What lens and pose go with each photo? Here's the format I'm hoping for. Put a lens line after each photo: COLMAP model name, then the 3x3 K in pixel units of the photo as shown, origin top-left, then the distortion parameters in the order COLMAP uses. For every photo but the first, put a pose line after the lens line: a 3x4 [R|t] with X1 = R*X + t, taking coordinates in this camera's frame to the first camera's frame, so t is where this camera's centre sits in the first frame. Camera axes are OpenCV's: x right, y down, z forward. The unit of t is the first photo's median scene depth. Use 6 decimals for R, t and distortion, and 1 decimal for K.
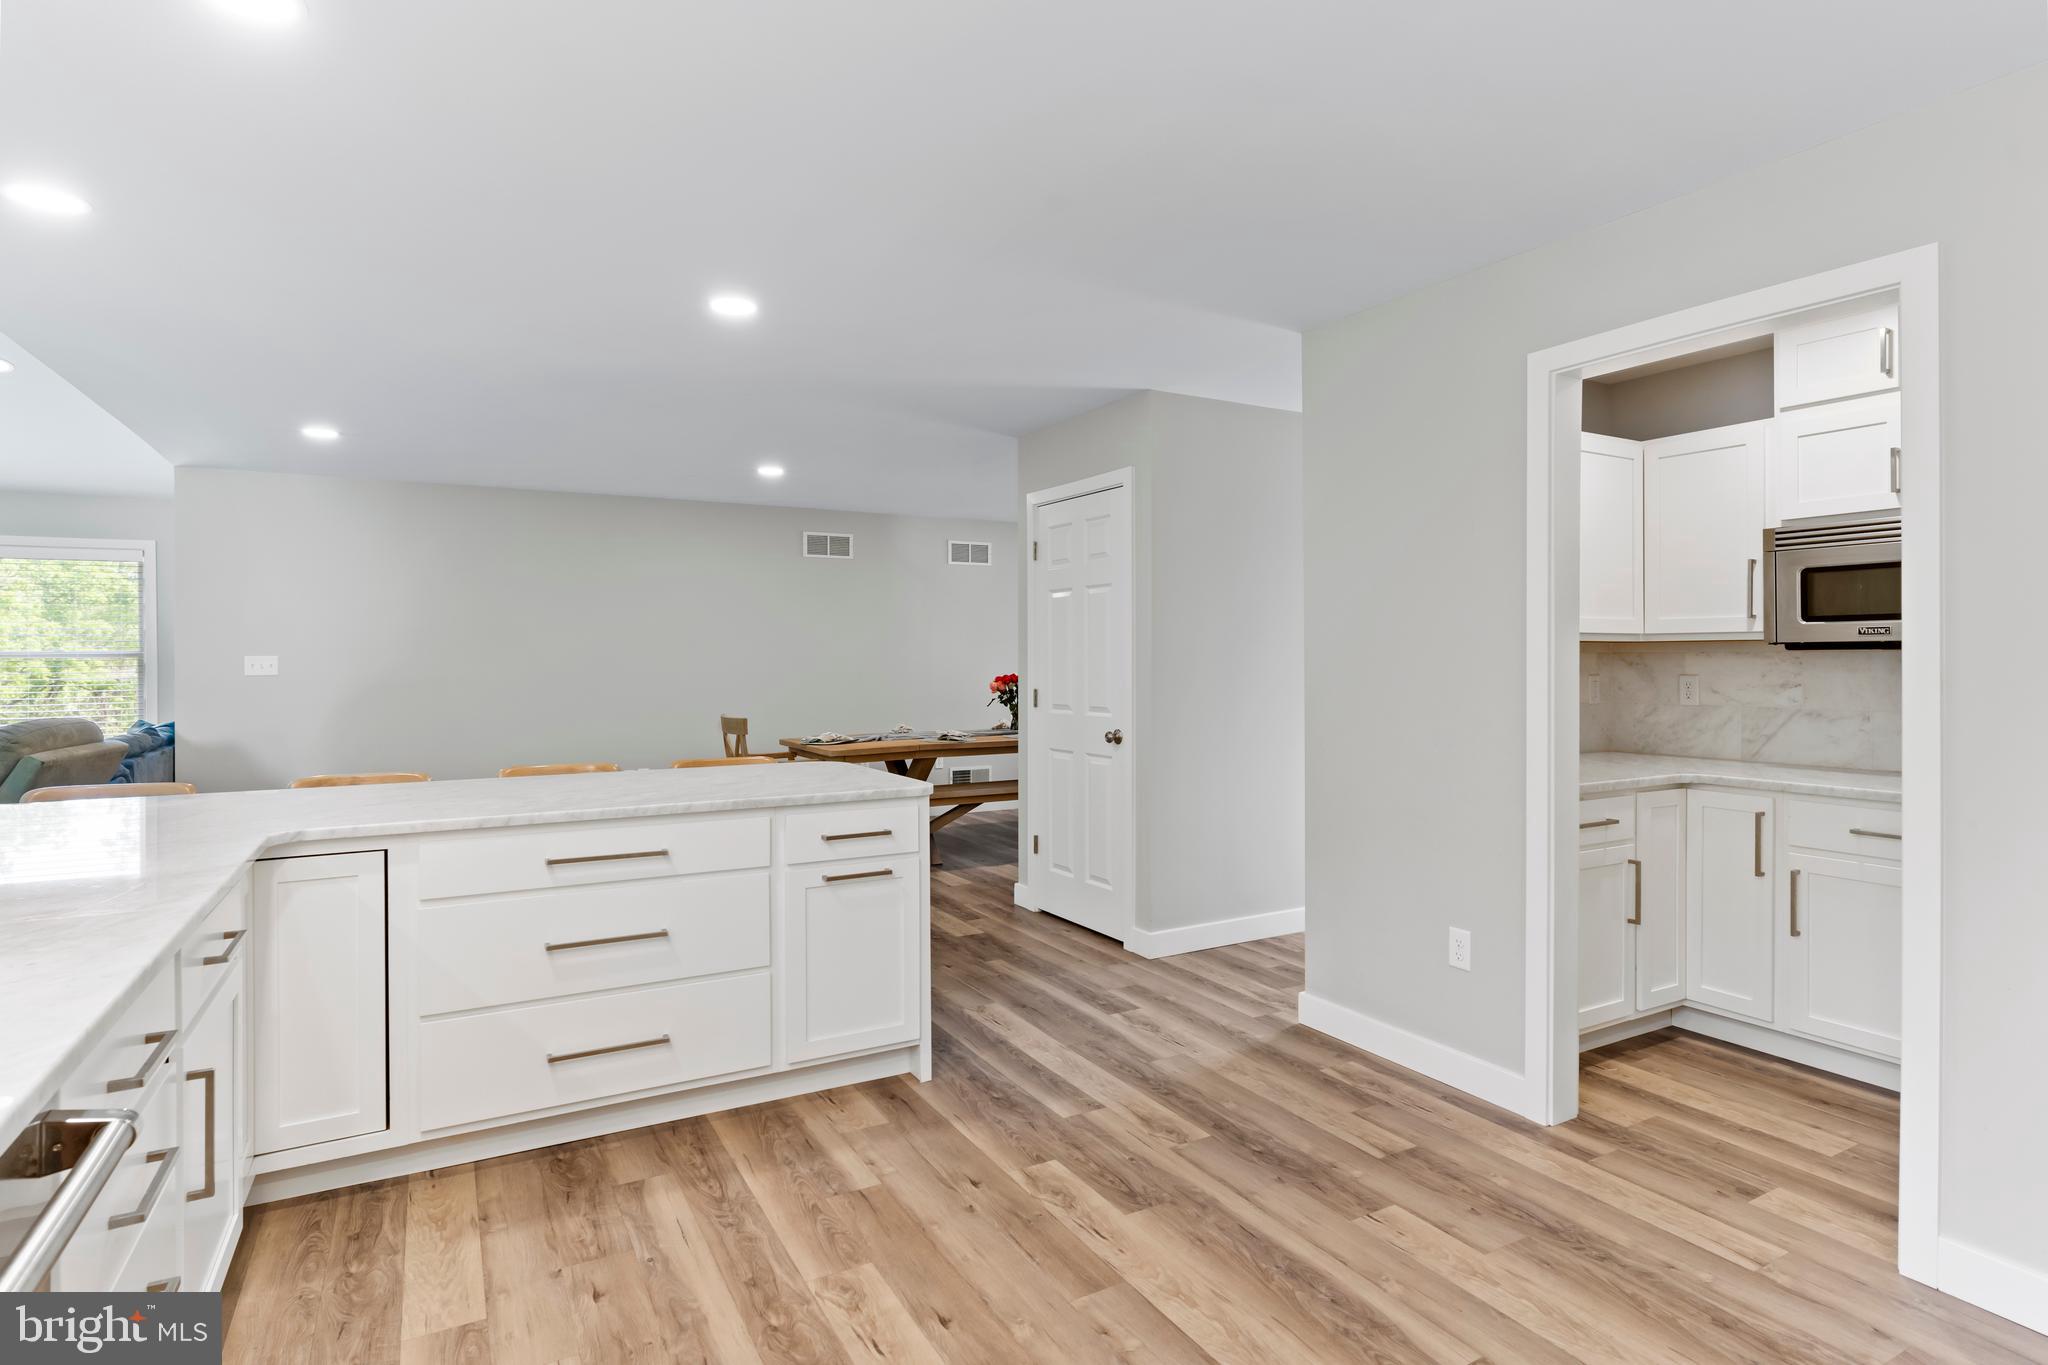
lens RADIAL K [[1056.6, 0, 1009.8], [0, 1056.6, 665.3], [0, 0, 1]] dist [-0.005746, 0.001930]
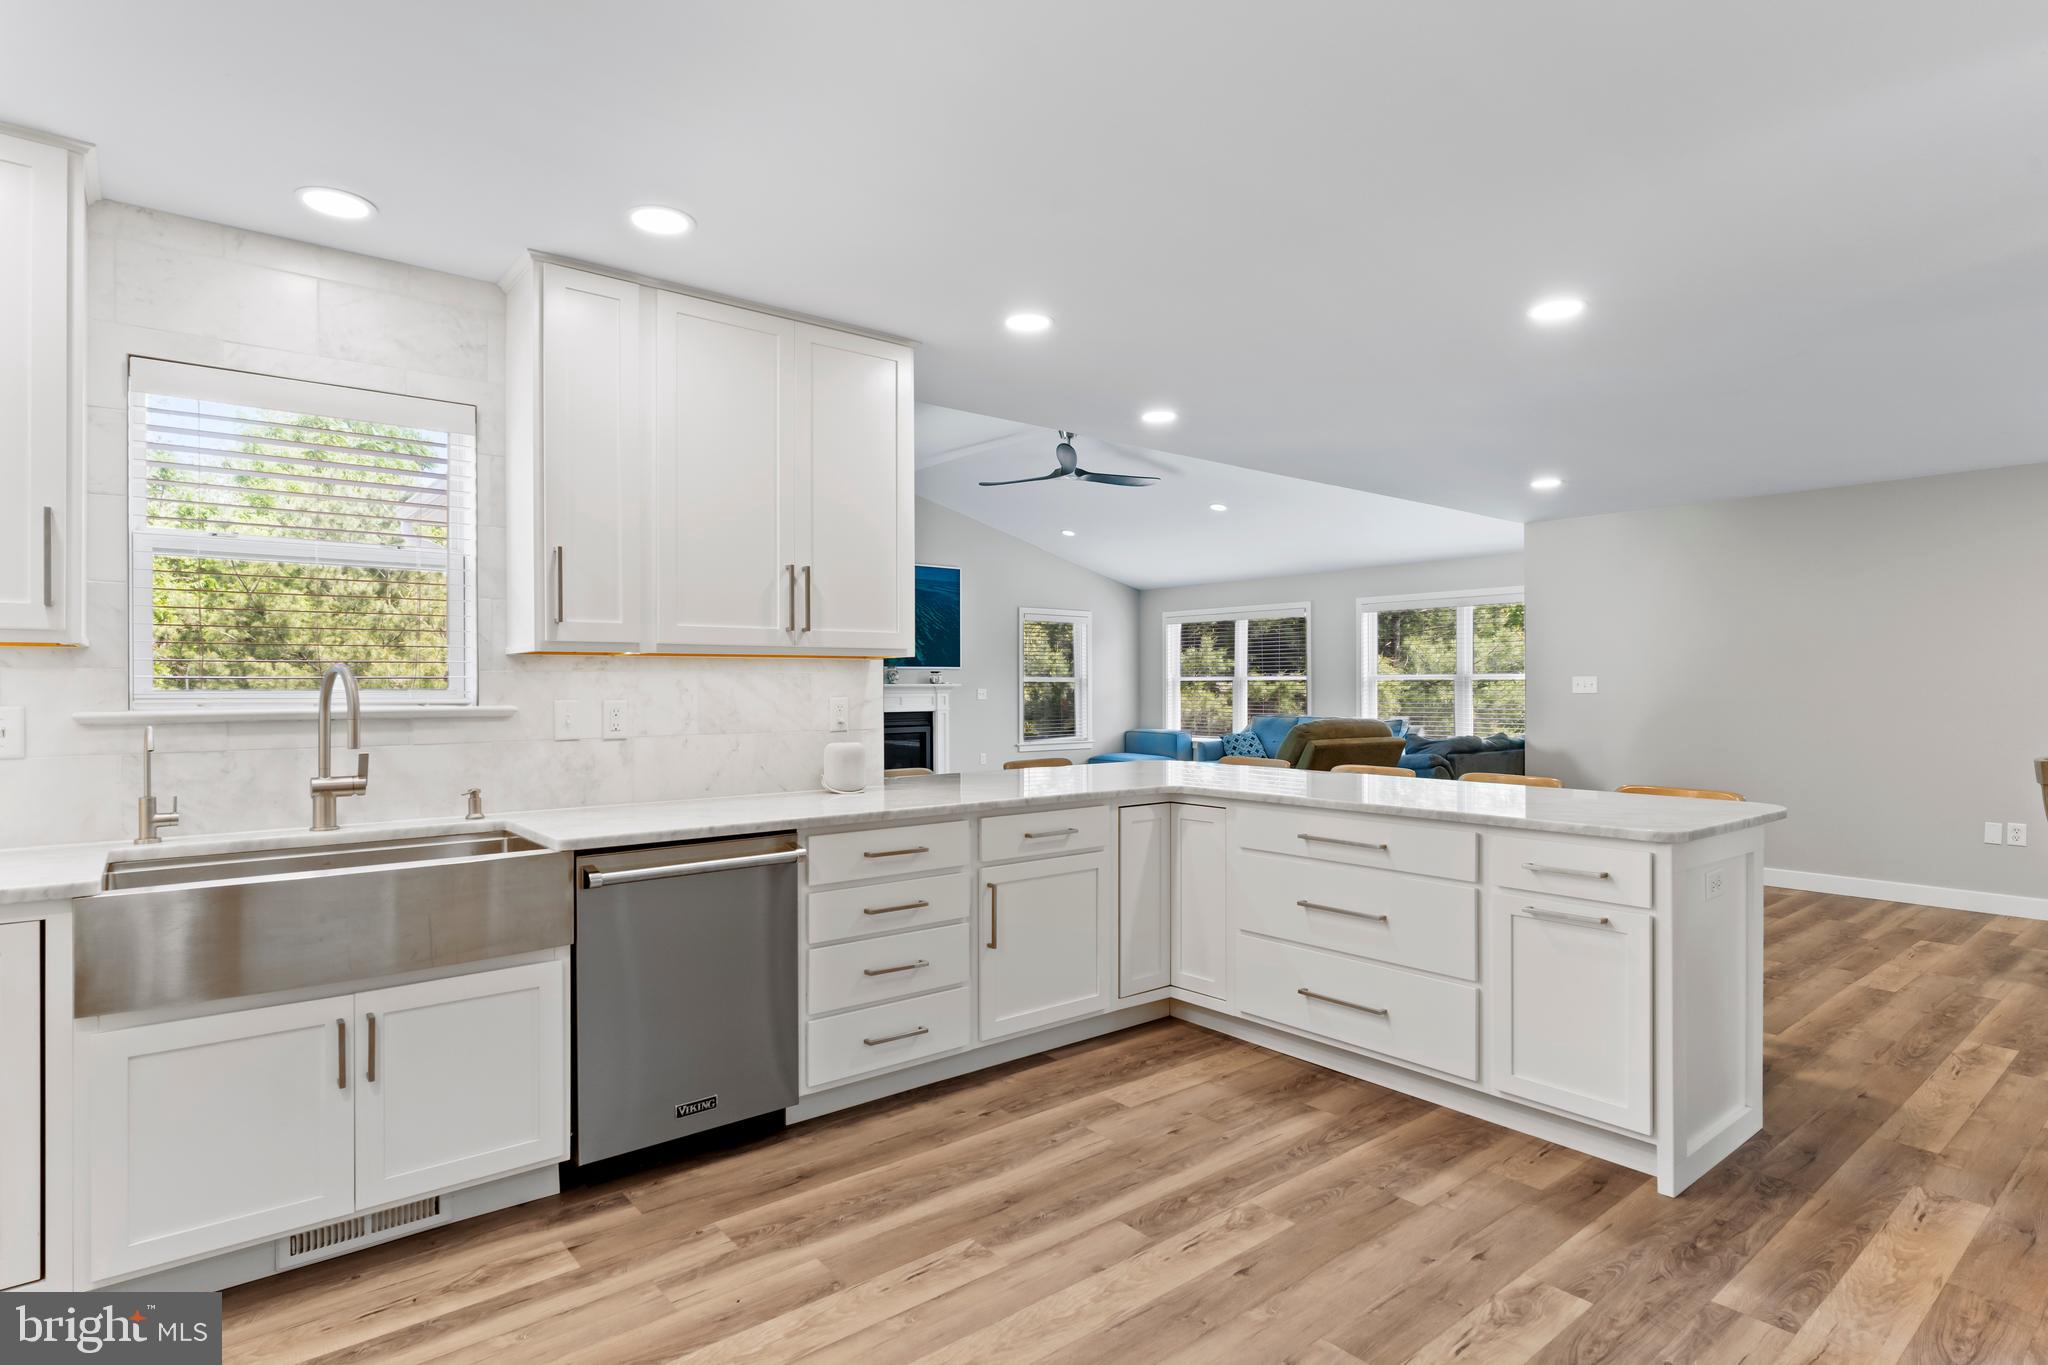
lens RADIAL K [[1056.6, 0, 1020.3], [0, 1056.6, 681.9], [0, 0, 1]] dist [-0.005746, 0.001930]
pose [[0.179565, 0.001684, -0.983745, 0.662756], [-0.007974, 0.999968, 0.000256, 0.002265], [0.983714, 0.007799, 0.179573, 0.380756]]
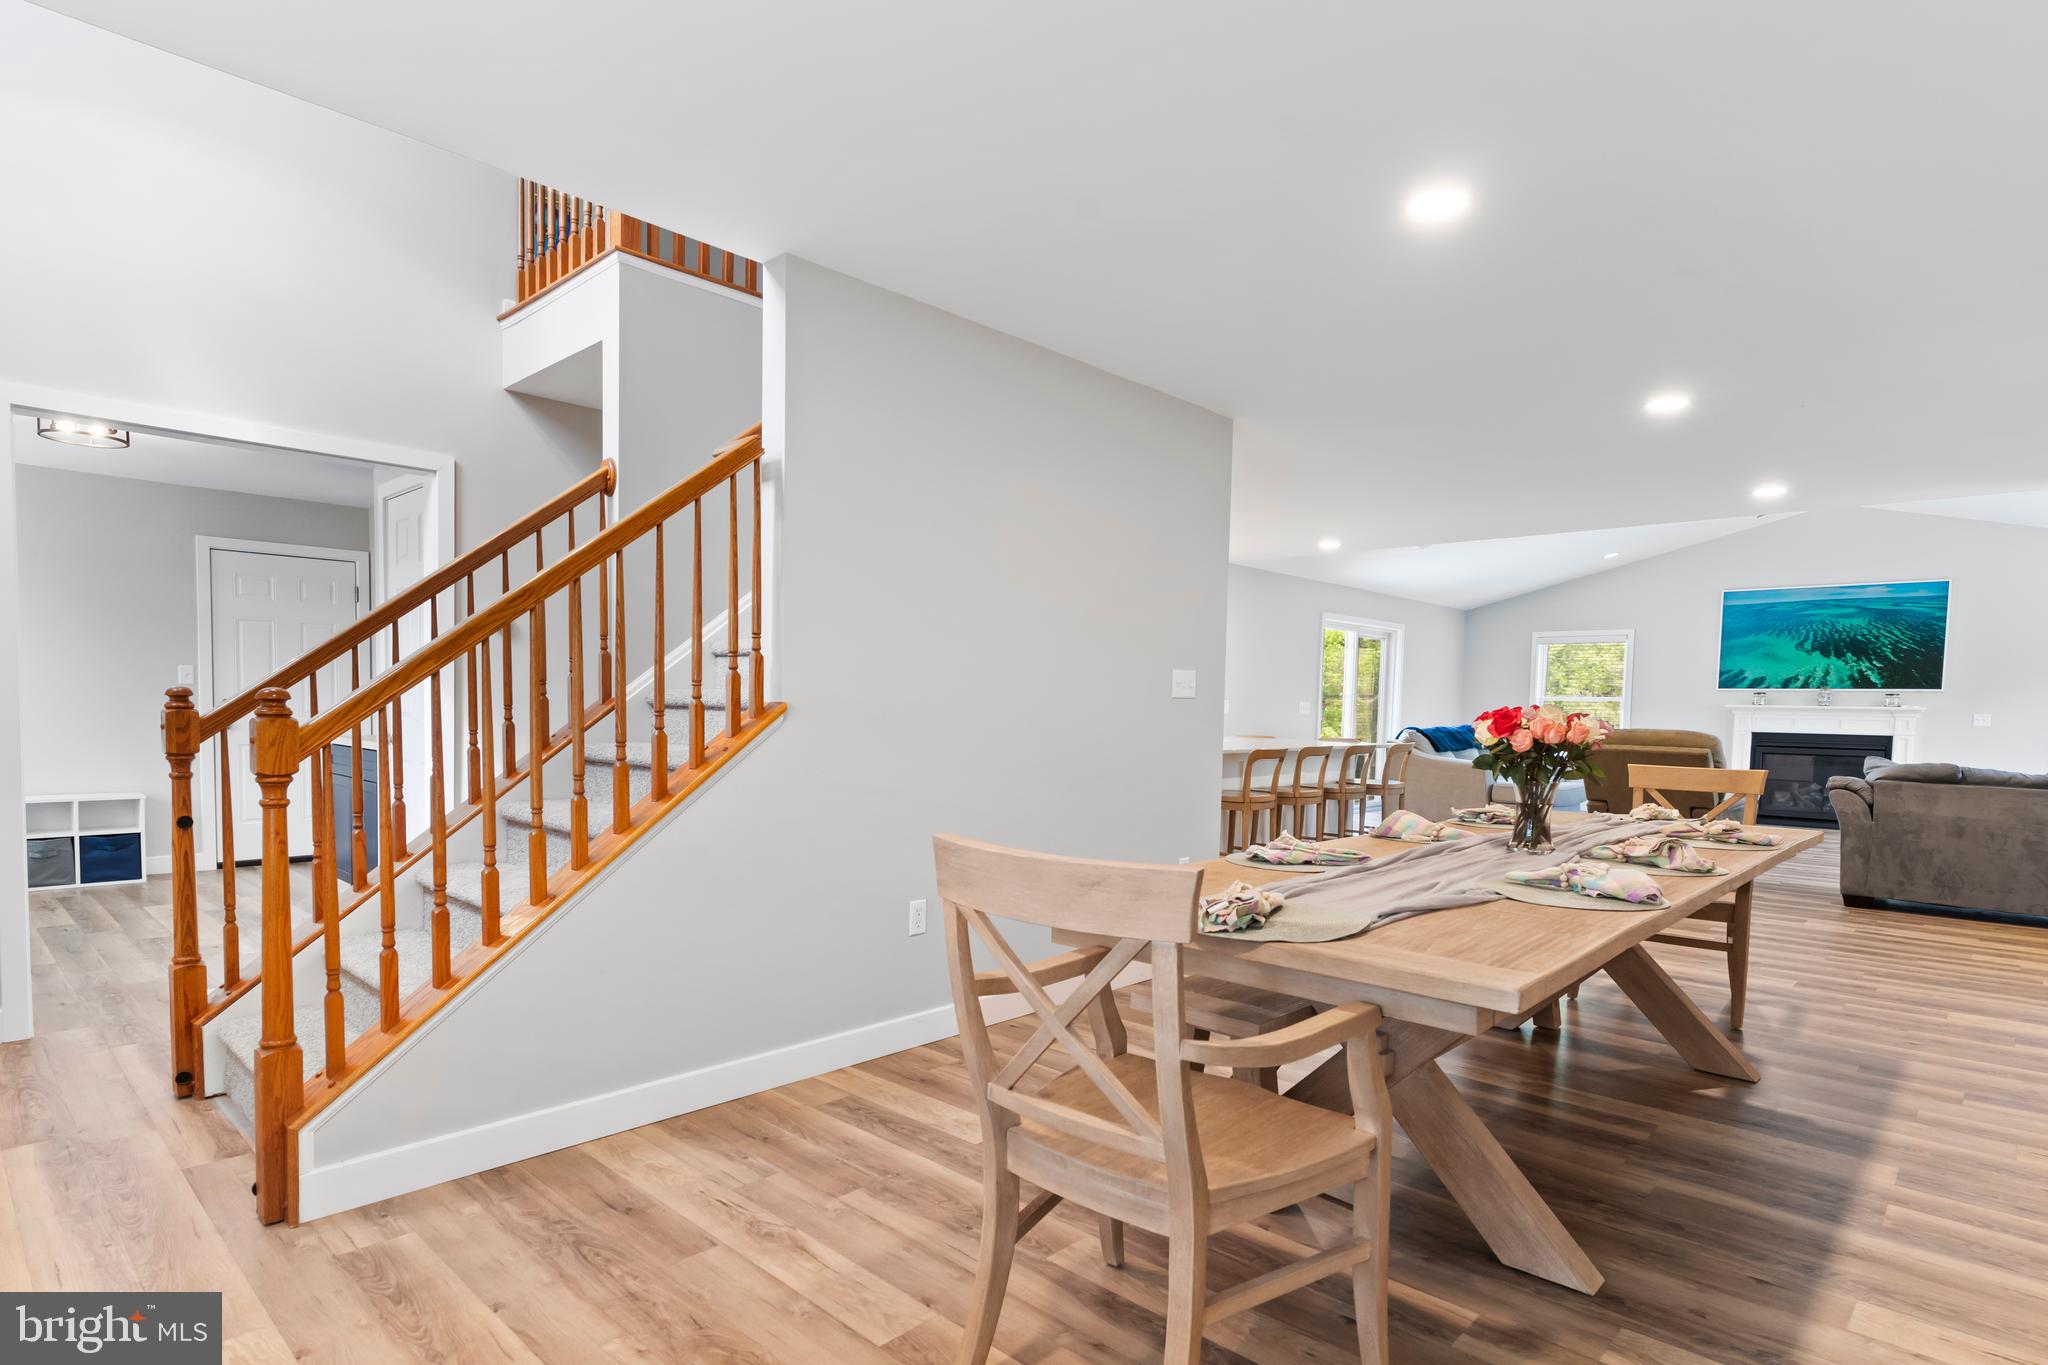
lens RADIAL K [[1056.6, 0, 1031.2], [0, 1056.6, 756.9], [0, 0, 1]] dist [-0.005746, 0.001930]
pose [[-0.954435, 0.000833, -0.298417, 0.748462], [-0.018298, 0.997951, 0.061311, 0.015098], [0.297856, 0.063978, -0.952464, 3.219854]]
